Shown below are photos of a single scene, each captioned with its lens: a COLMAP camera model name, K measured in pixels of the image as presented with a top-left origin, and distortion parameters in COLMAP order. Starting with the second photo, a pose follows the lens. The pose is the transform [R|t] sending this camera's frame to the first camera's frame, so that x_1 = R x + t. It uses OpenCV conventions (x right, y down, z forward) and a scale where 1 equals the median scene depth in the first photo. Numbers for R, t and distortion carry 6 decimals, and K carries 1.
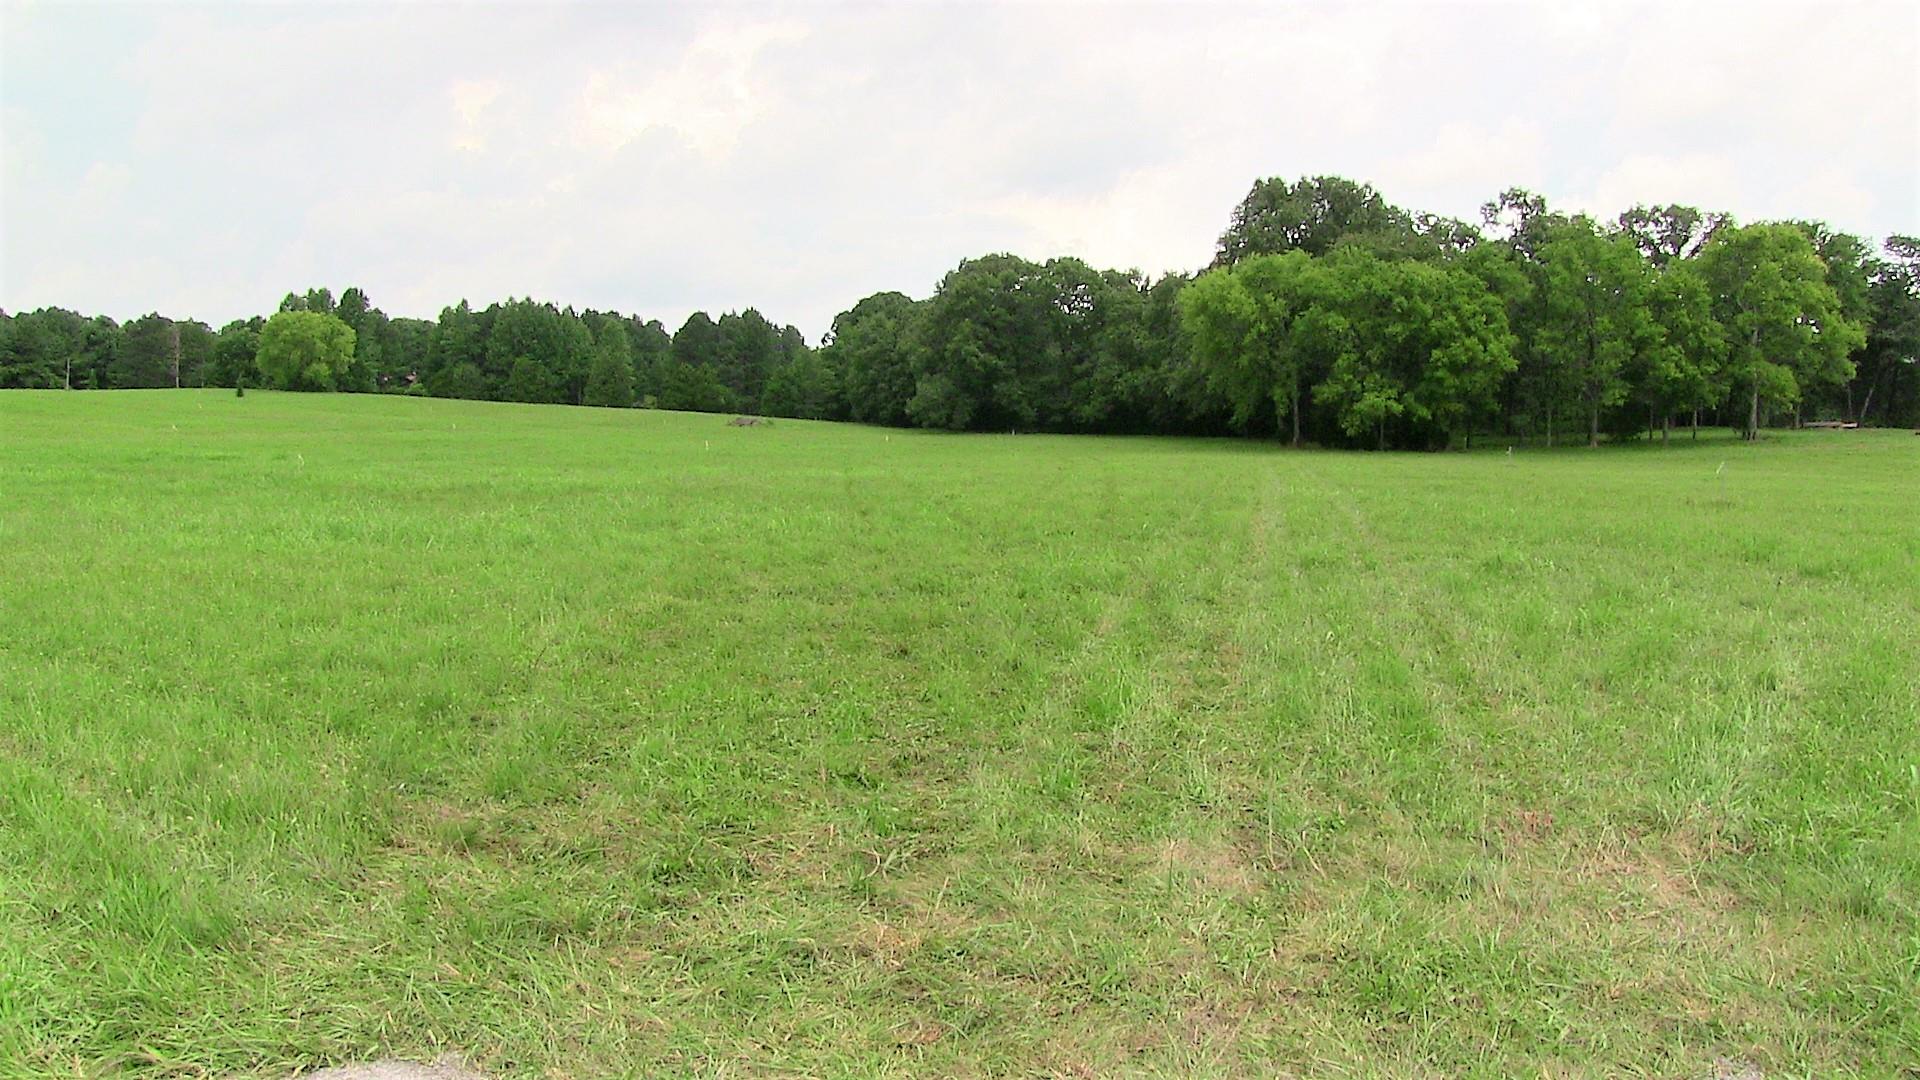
lens RADIAL K [[1332.5, 0, 959.5], [0, 1332.5, 522.1], [0, 0, 1]] dist [-0.235967, 0.096404]
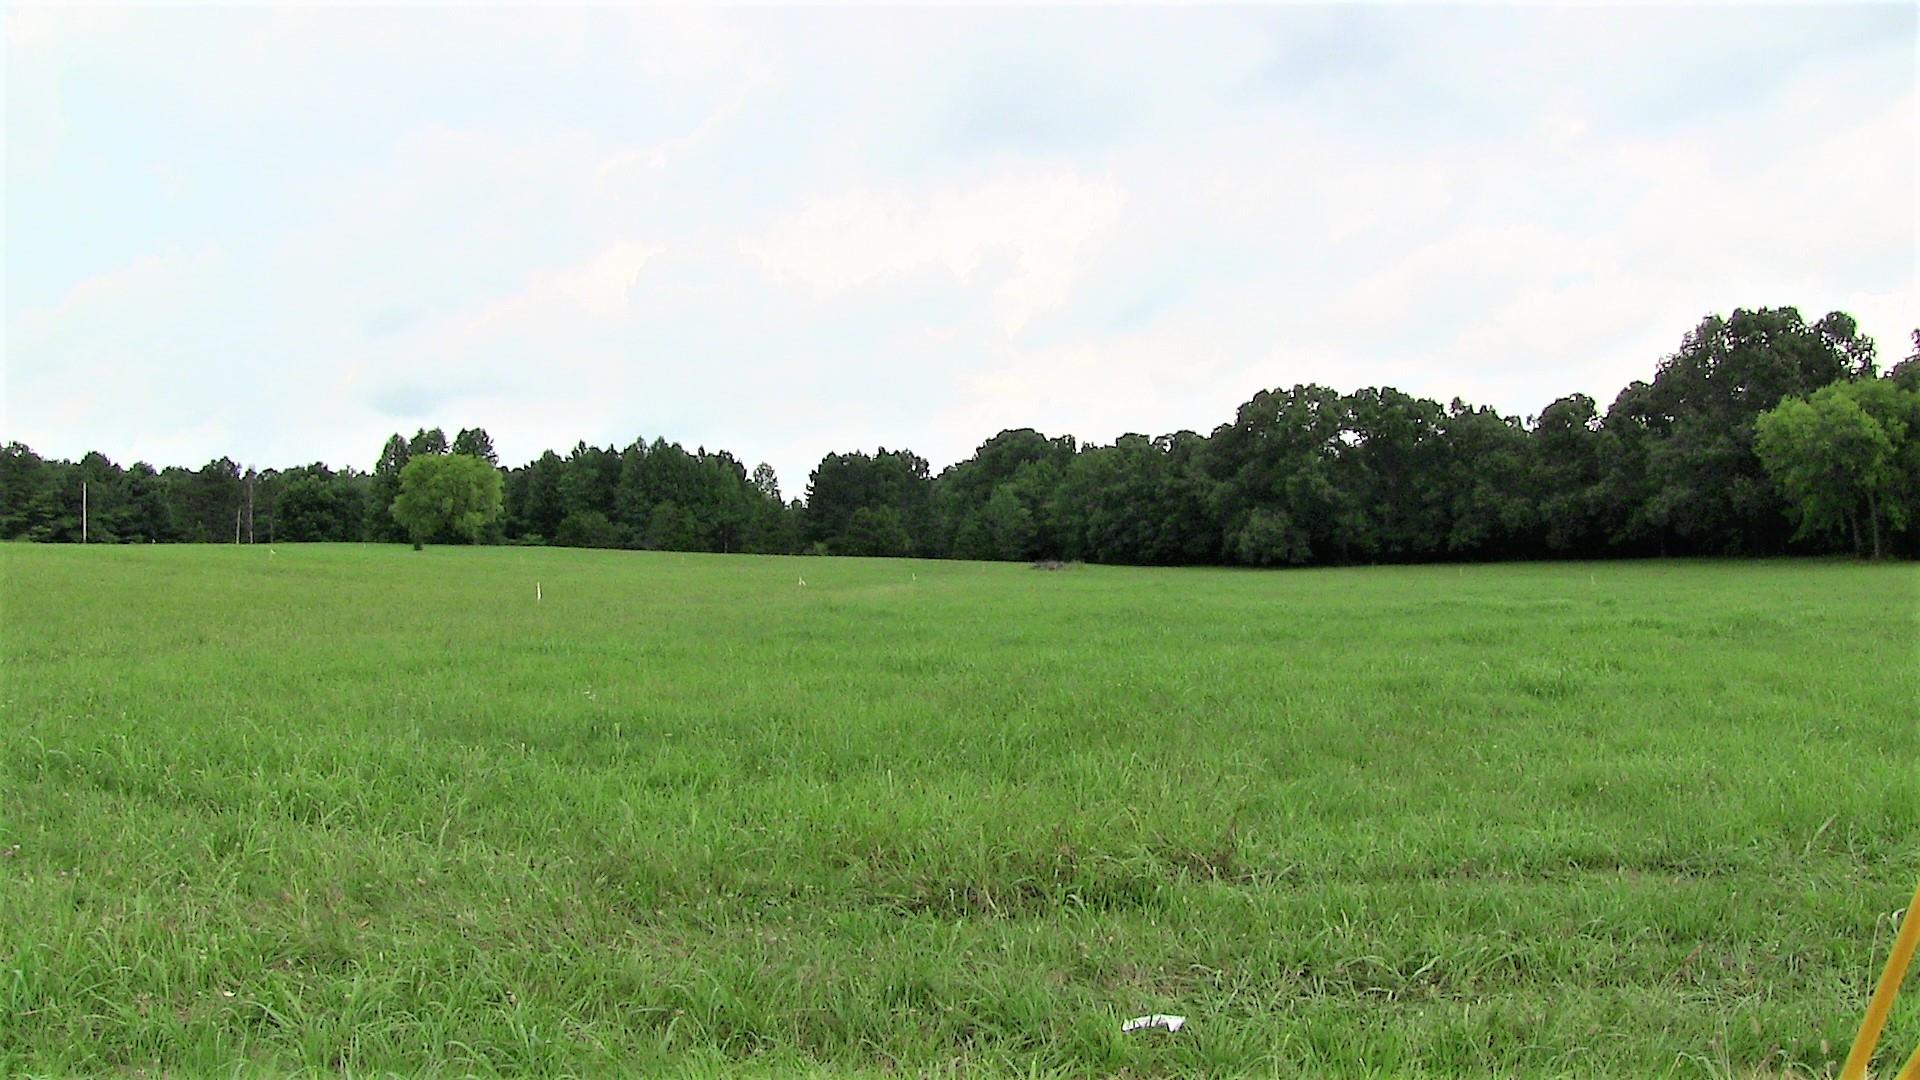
lens RADIAL K [[1331.9, 0, 975.5], [0, 1331.9, 533.4], [0, 0, 1]] dist [-0.232843, 0.090461]
pose [[0.991102, -0.034332, 0.128599, -0.249831], [0.046694, 0.994441, -0.094378, -0.009313], [-0.124644, 0.099543, 0.987196, 0.063174]]
